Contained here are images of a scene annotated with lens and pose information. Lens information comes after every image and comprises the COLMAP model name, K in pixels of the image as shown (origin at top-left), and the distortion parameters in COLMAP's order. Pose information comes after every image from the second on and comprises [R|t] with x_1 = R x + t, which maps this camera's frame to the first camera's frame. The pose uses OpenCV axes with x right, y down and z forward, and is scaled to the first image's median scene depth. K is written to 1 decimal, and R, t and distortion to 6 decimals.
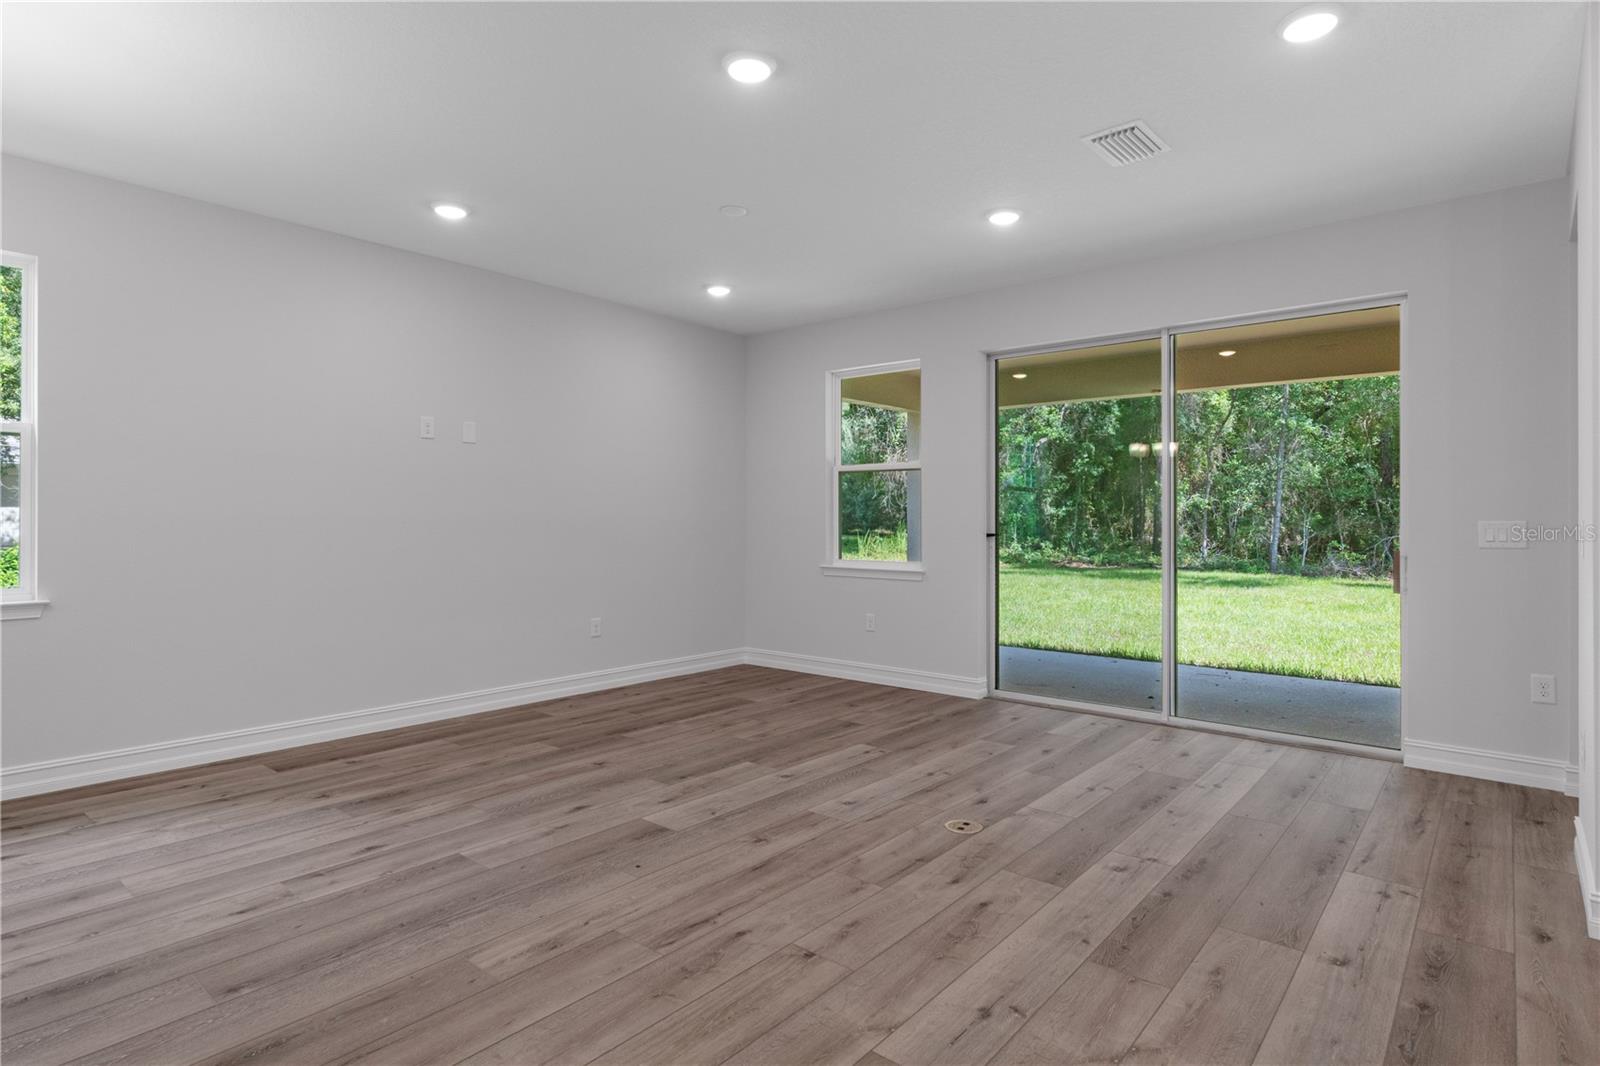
lens RADIAL K [[826.0, 0, 812.7], [0, 826.0, 518.2], [0, 0, 1]] dist [0.002329, -0.001110]
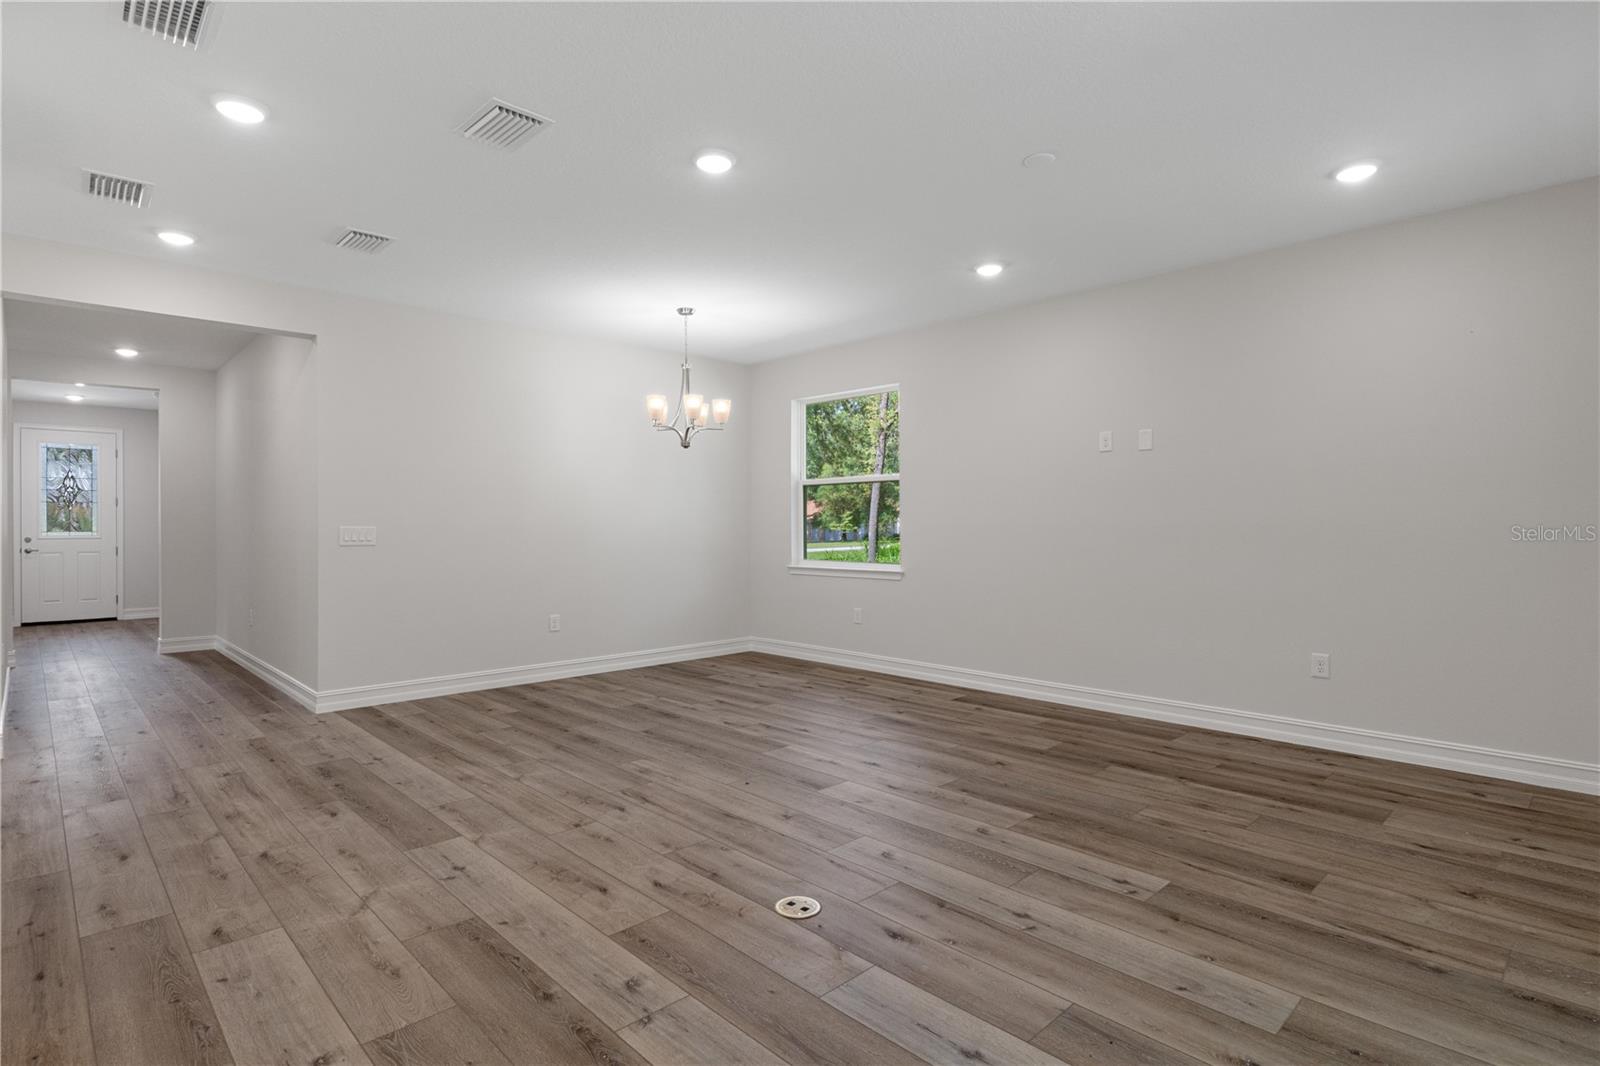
lens RADIAL K [[826.0, 0, 804.2], [0, 826.0, 524.3], [0, 0, 1]] dist [0.002329, -0.001110]
pose [[-0.114223, -0.001972, -0.993453, 0.906733], [0.005963, 0.999979, -0.002671, 0.004754], [0.993437, -0.006229, -0.114209, 1.020123]]
